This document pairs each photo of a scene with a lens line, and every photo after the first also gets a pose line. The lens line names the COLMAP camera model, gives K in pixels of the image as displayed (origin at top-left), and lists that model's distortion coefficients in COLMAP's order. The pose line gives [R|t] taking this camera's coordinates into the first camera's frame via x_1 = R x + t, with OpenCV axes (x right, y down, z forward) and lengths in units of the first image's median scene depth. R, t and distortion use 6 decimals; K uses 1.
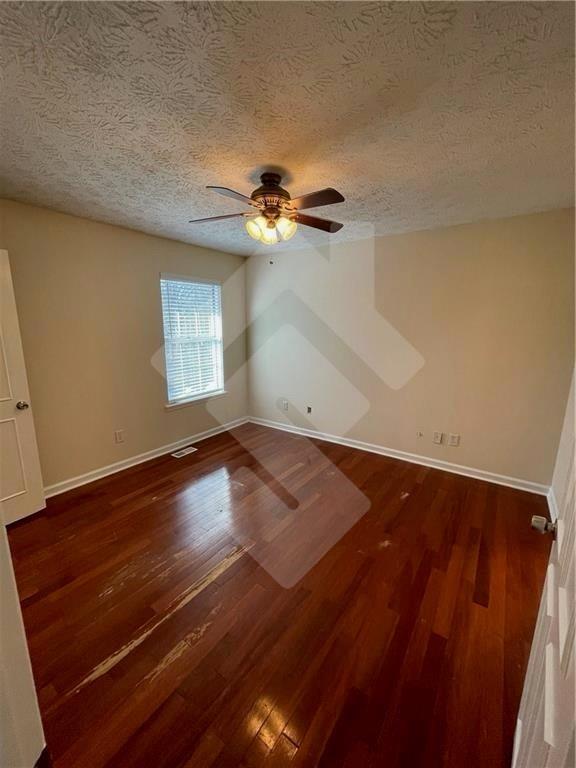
lens RADIAL K [[309.6, 0, 286.9], [0, 309.6, 389.5], [0, 0, 1]] dist [-0.020215, -0.000125]
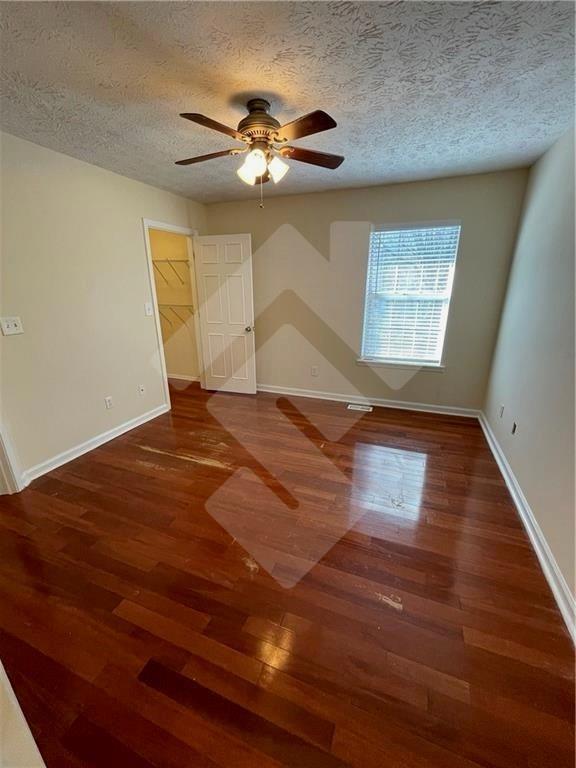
lens RADIAL K [[312.8, 0, 288.0], [0, 312.8, 384.0], [0, 0, 1]] dist [-0.002685, -0.000234]
pose [[0.229422, 0.297737, -0.926671, 0.757782], [-0.194025, 0.946947, 0.256215, -0.126206], [0.953792, 0.121016, 0.275019, 0.651756]]
